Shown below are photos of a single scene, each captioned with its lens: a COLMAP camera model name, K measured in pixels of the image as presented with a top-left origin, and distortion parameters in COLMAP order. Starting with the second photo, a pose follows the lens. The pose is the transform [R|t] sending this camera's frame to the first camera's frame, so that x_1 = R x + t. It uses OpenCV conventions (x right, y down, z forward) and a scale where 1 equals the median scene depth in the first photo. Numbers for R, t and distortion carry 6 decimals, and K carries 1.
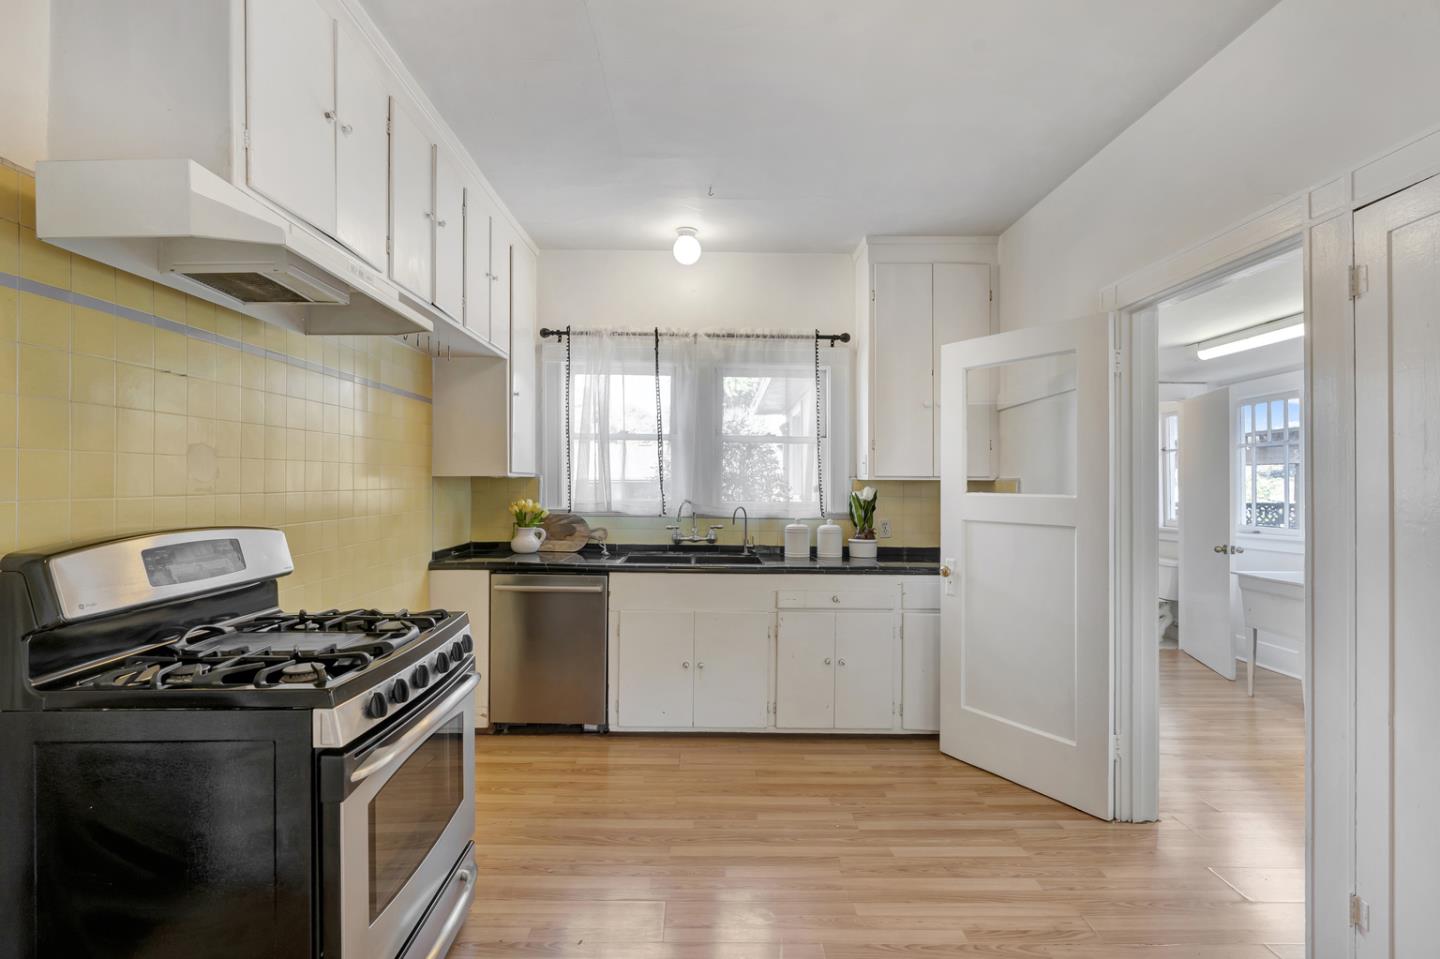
lens RADIAL K [[669.1, 0, 717.6], [0, 669.1, 474.8], [0, 0, 1]] dist [-0.009198, 0.003553]
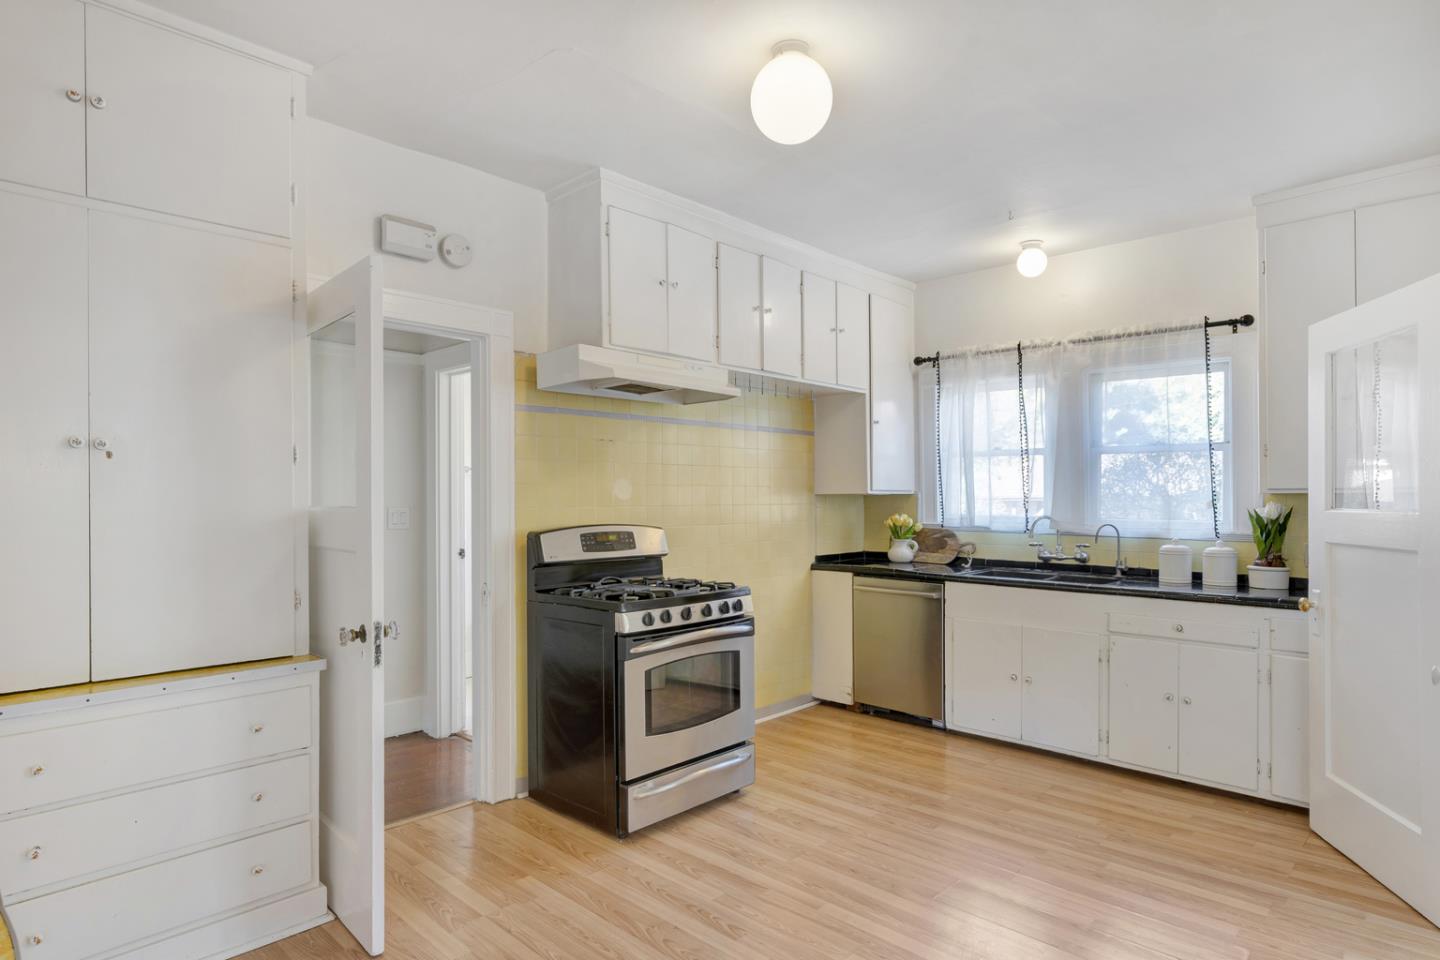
lens RADIAL K [[812.4, 0, 722.6], [0, 812.4, 487.8], [0, 0, 1]] dist [0.002322, -0.001272]
pose [[0.716600, -0.015362, -0.697315, 0.480724], [0.013091, 0.999878, -0.008575, 0.000804], [0.697361, -0.002984, 0.716714, -0.188928]]
